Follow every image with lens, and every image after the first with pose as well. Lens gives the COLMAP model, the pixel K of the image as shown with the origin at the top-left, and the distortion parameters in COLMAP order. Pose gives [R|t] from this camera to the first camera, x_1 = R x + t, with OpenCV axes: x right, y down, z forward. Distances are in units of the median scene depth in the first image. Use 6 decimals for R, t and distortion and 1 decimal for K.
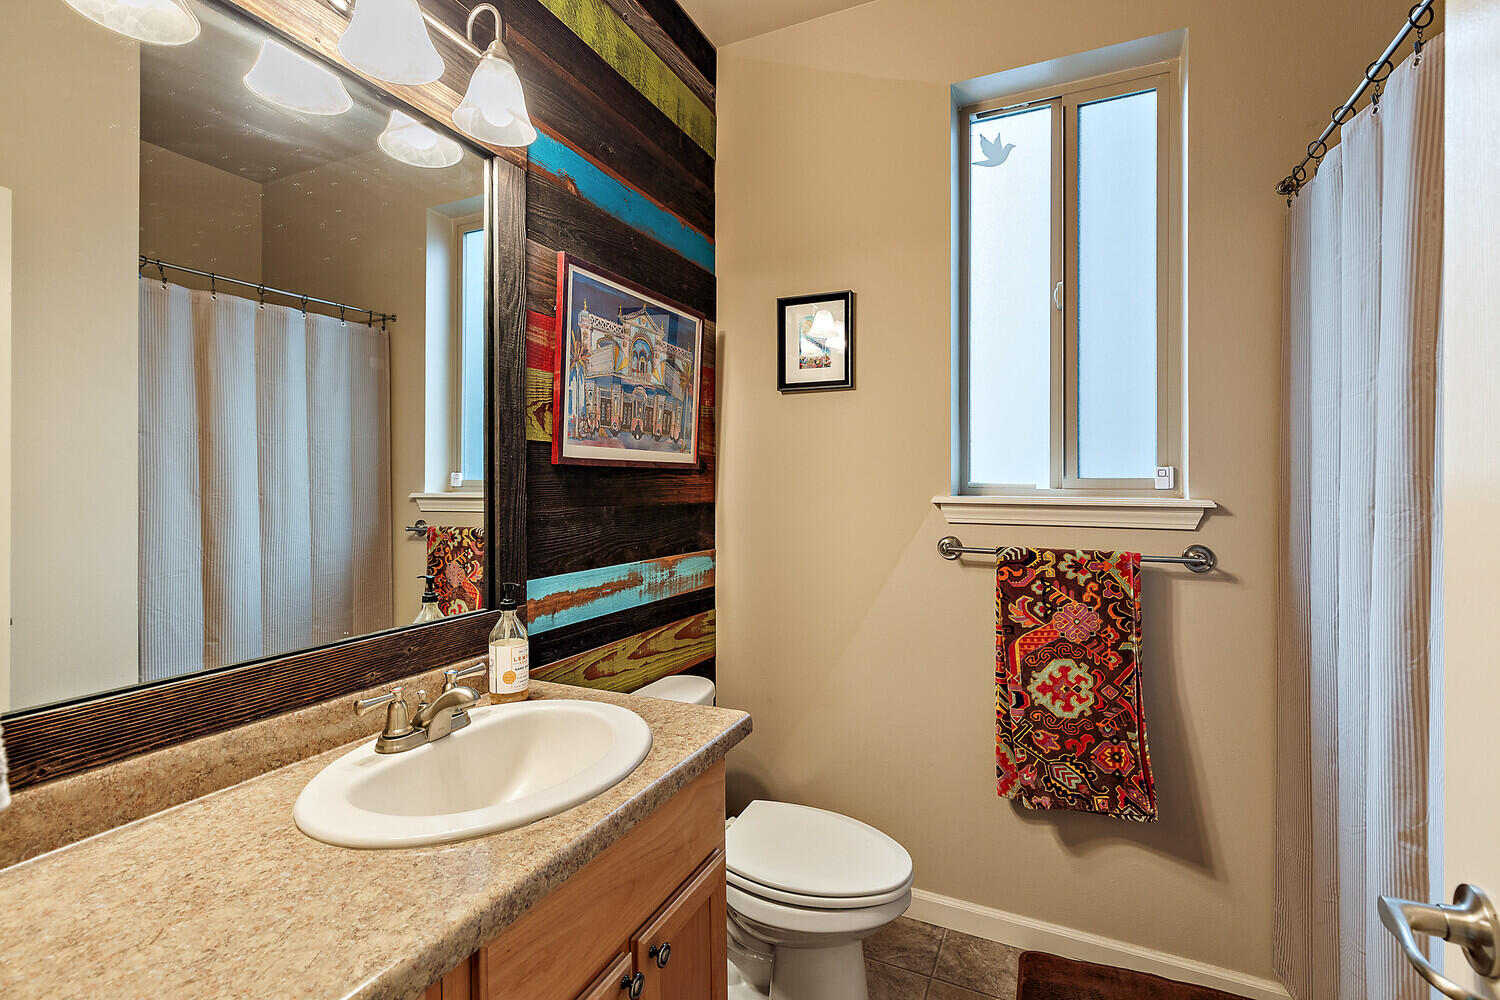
lens RADIAL K [[676.4, 0, 750.0], [0, 676.4, 500.0], [0, 0, 1]] dist [0.003776, 0.000053]
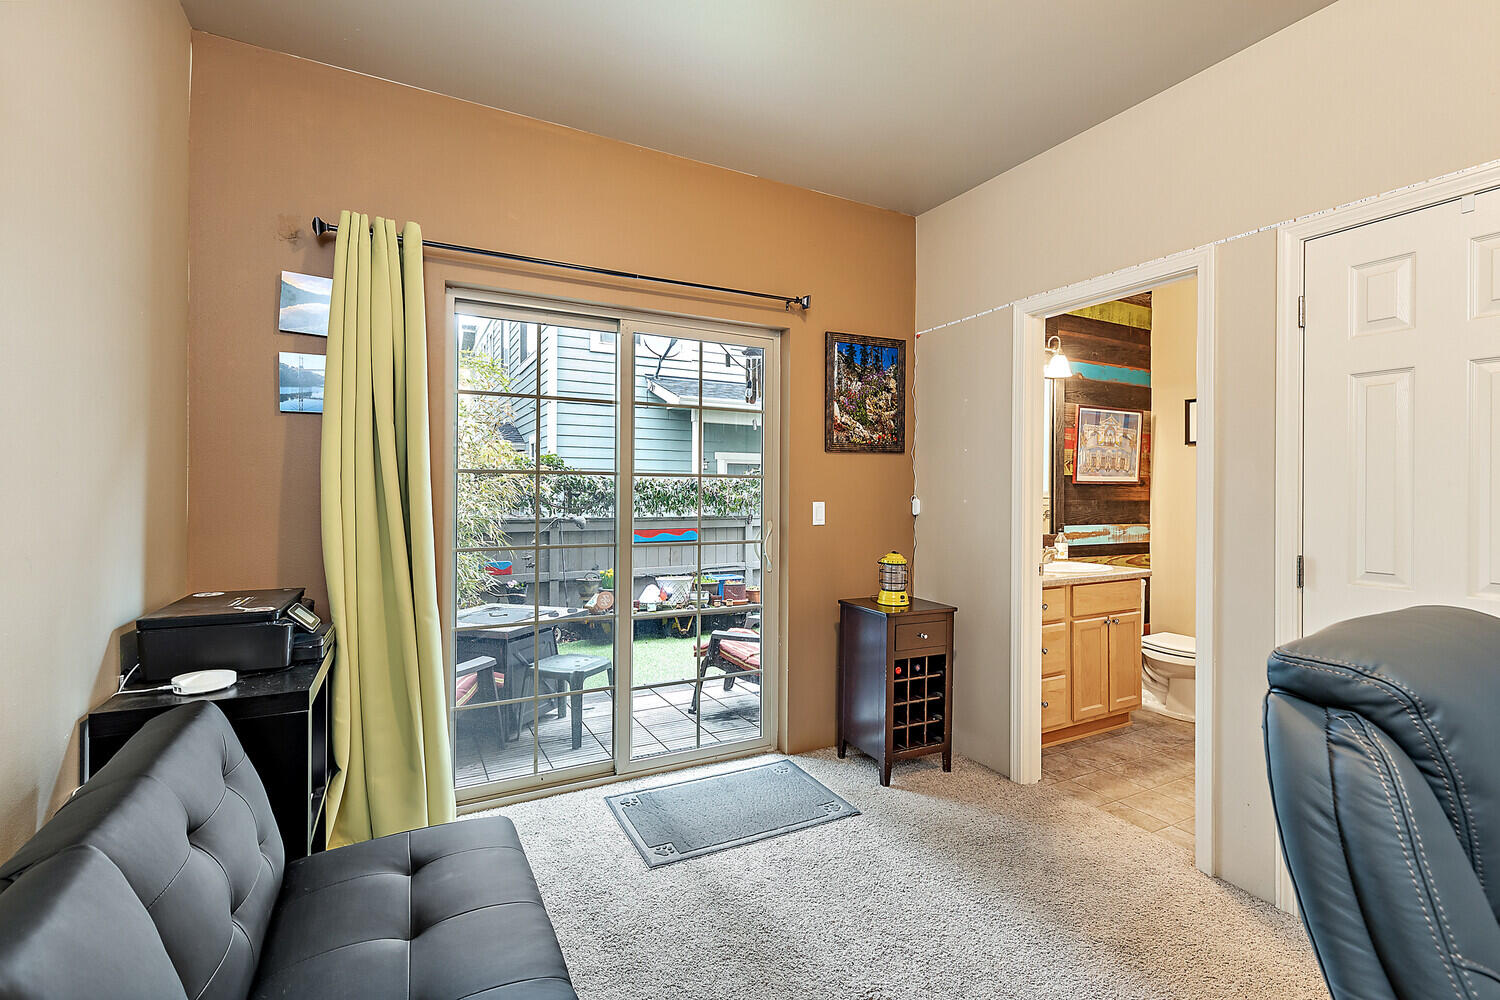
lens RADIAL K [[685.7, 0, 756.2], [0, 685.7, 488.4], [0, 0, 1]] dist [0.009208, -0.001105]
pose [[0.809967, 0.001388, -0.586473, 0.226920], [-0.016734, 0.999645, -0.020745, 0.034445], [0.586236, 0.026616, 0.809703, -1.529822]]
